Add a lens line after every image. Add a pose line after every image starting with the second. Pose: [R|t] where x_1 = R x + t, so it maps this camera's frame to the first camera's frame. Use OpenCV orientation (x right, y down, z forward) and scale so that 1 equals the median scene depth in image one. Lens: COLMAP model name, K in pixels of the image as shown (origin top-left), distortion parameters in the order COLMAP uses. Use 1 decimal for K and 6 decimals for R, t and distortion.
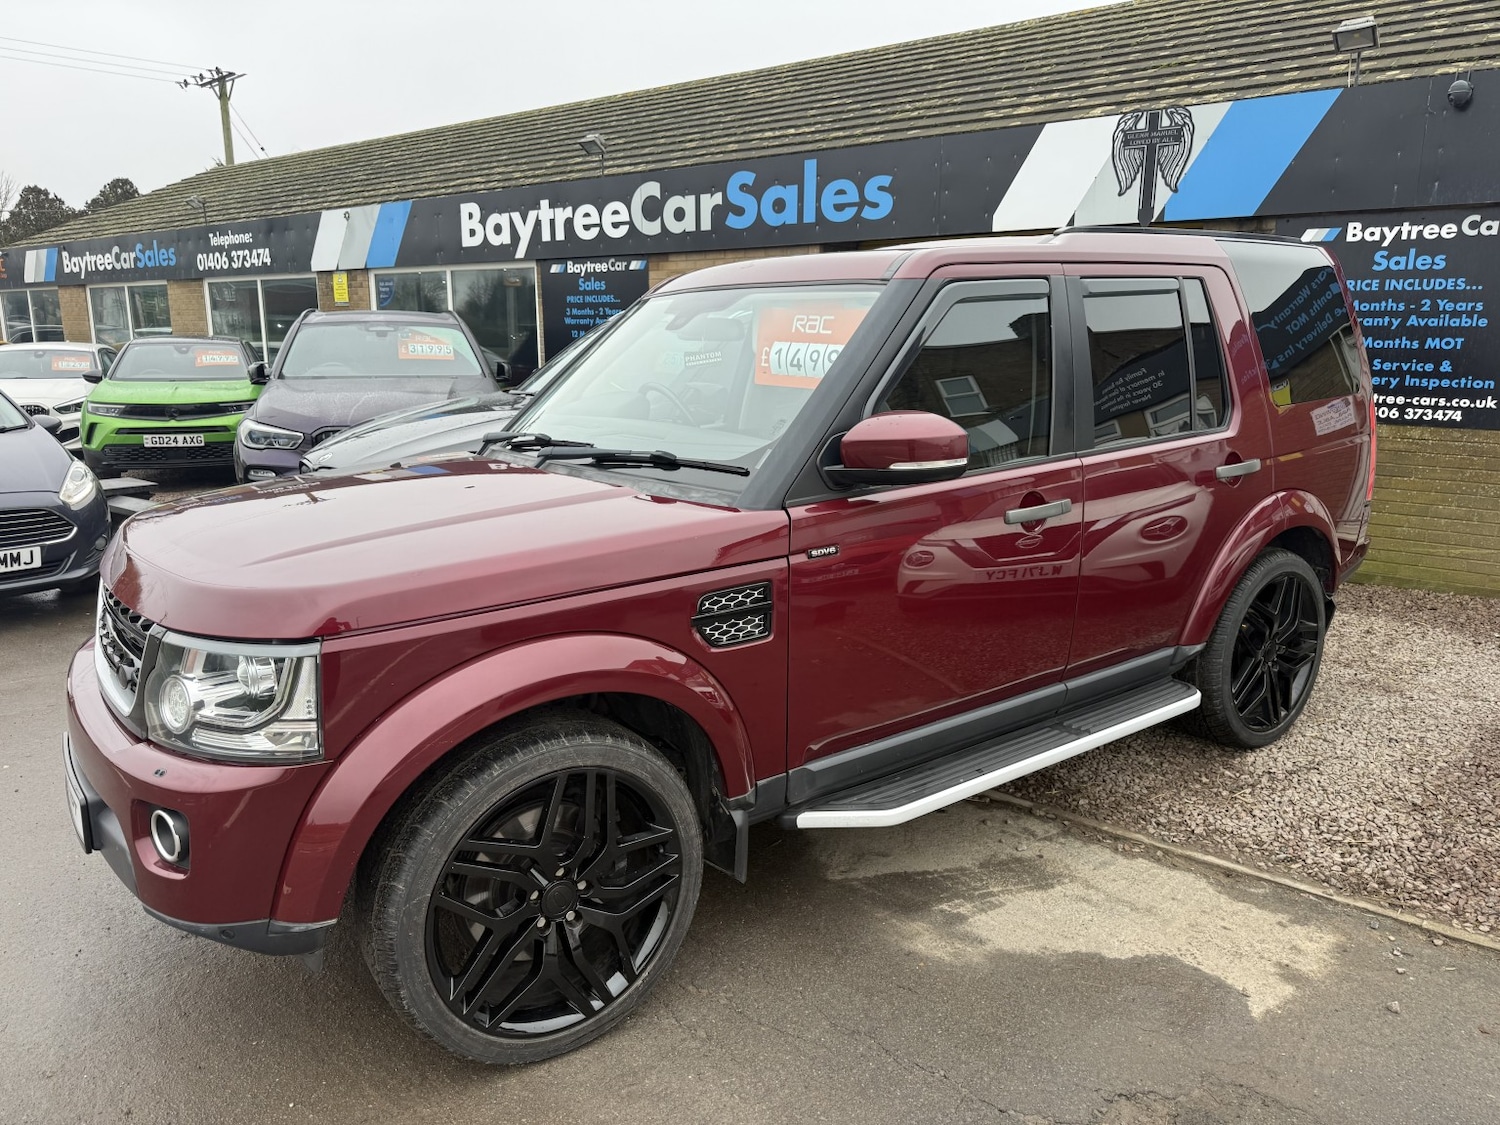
lens RADIAL K [[1097.9, 0, 754.8], [0, 1097.9, 561.0], [0, 0, 1]] dist [0.025465, -0.031023]
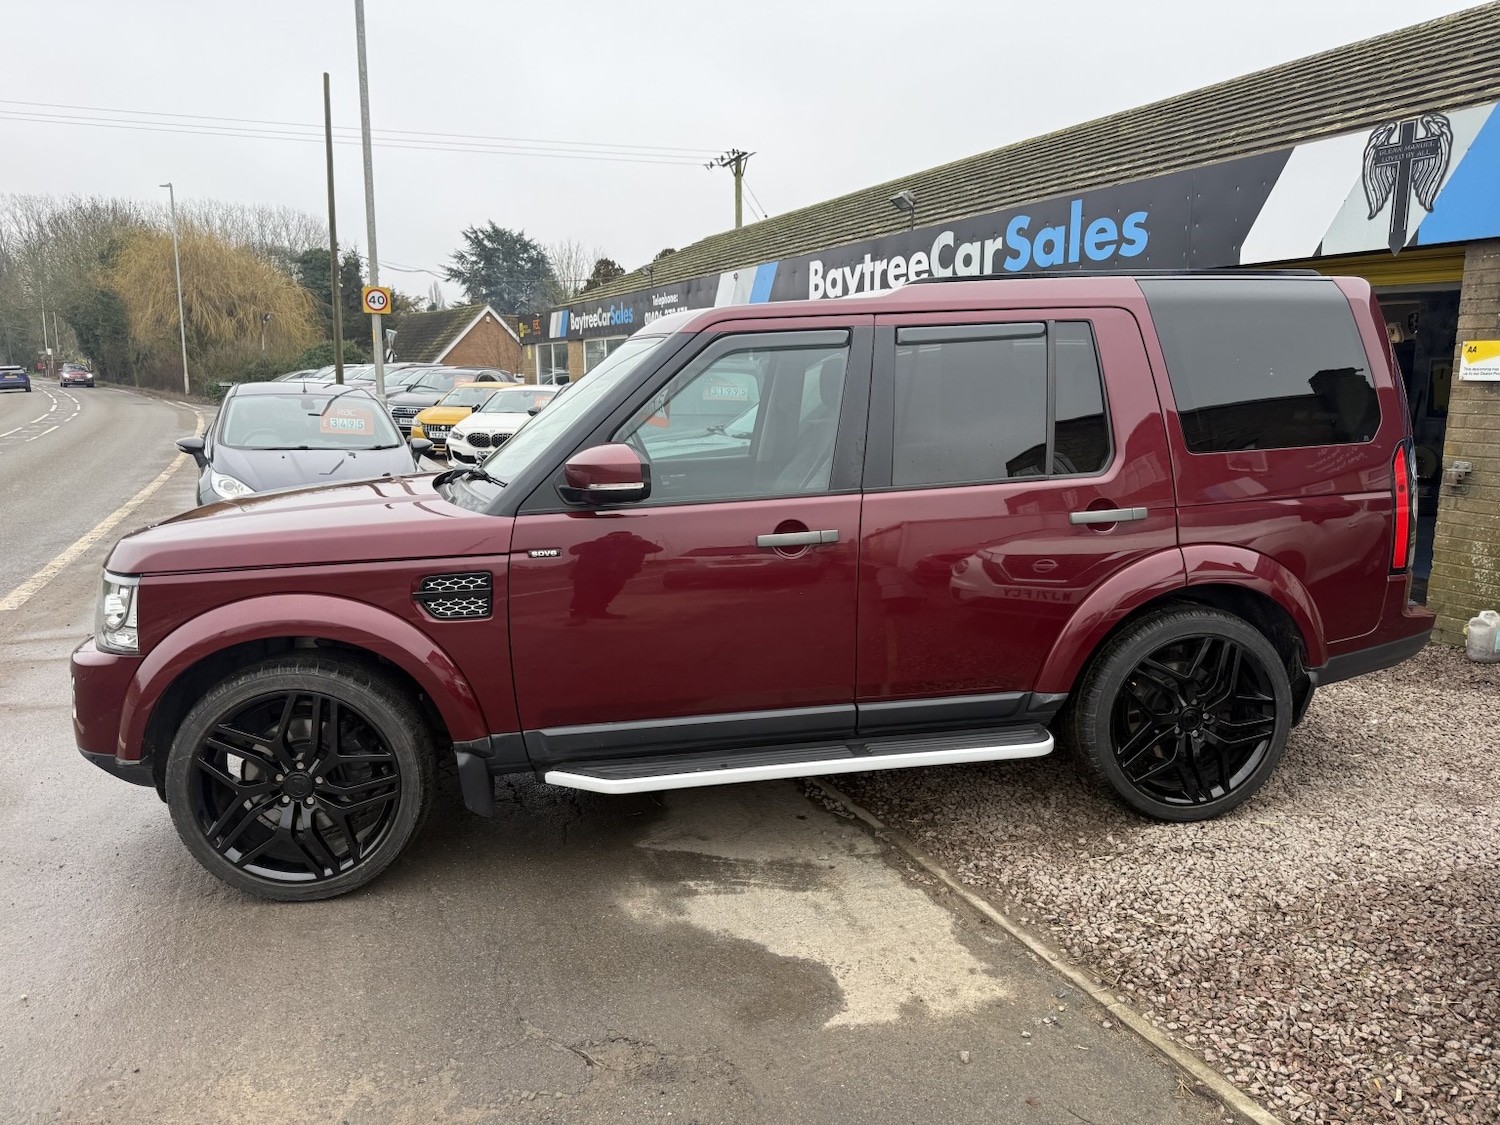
lens RADIAL K [[1097.9, 0, 754.8], [0, 1097.9, 561.0], [0, 0, 1]] dist [0.025465, -0.031023]
pose [[0.887852, 0.075317, -0.453923, 0.320472], [-0.091247, 0.995740, -0.013257, -0.002067], [0.450991, 0.053189, 0.890942, 0.004944]]
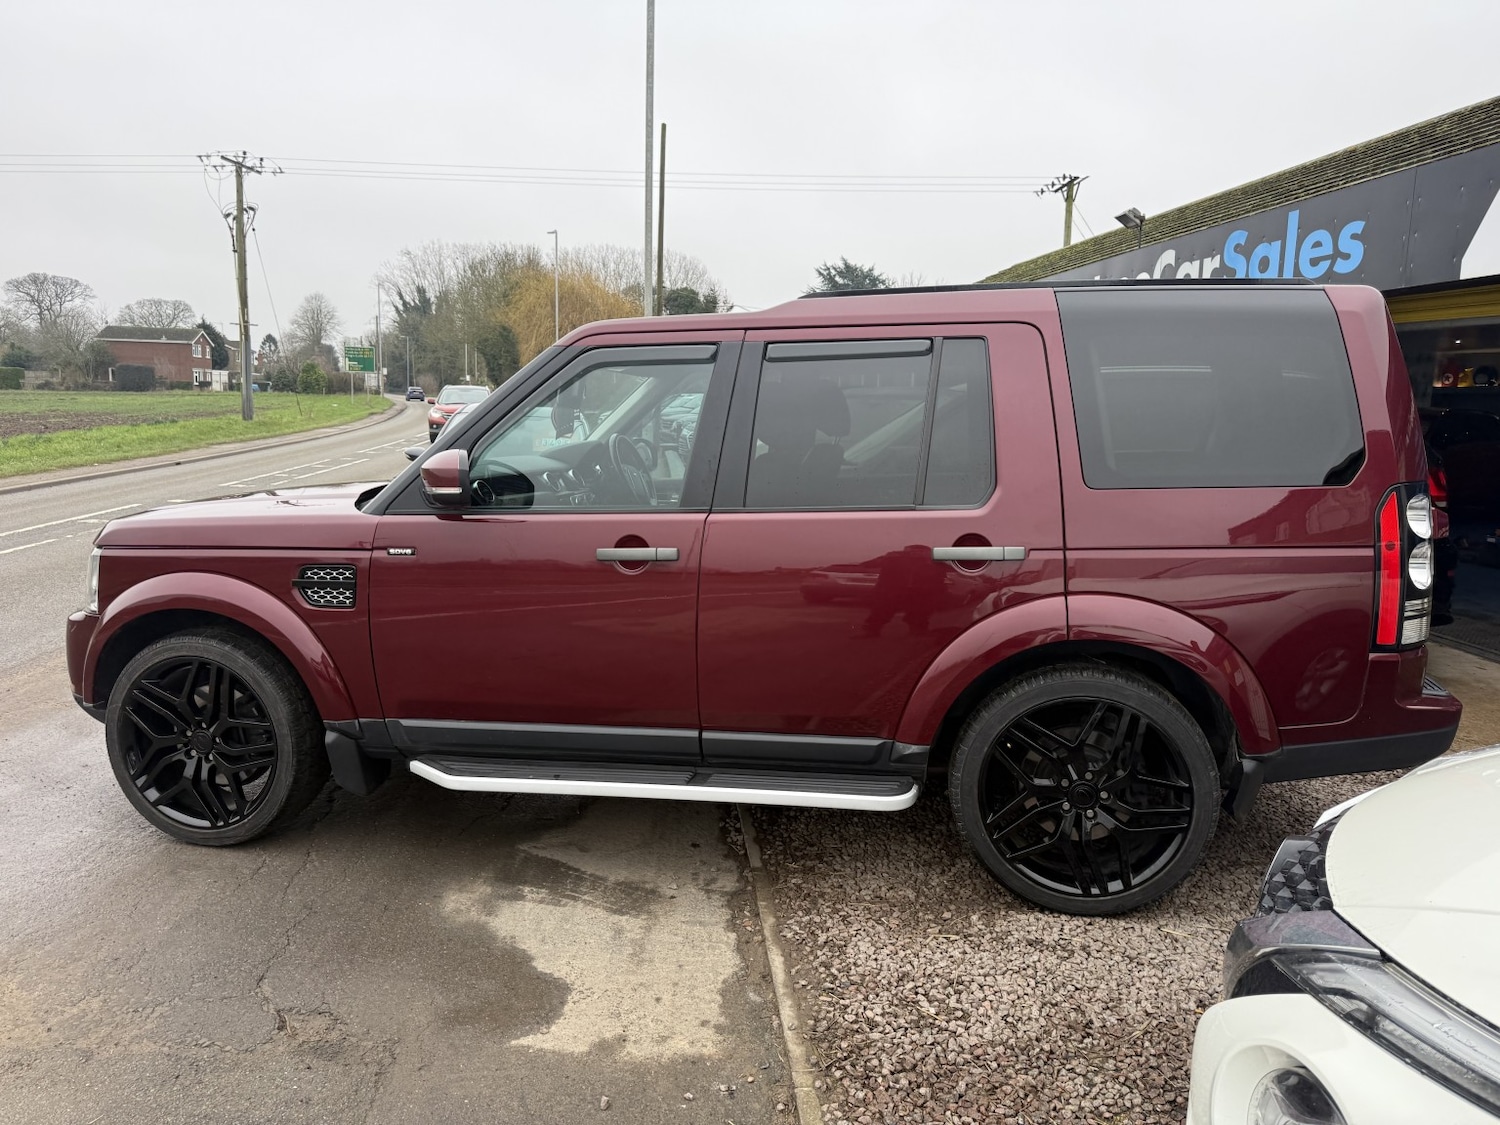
lens RADIAL K [[1097.5, 0, 748.4], [0, 1097.5, 559.0], [0, 0, 1]] dist [0.029655, -0.034408]
pose [[0.682281, 0.114386, -0.722086, 0.498842], [-0.166249, 0.986083, -0.000879, -0.026189], [0.711937, 0.120645, 0.691803, 0.150856]]
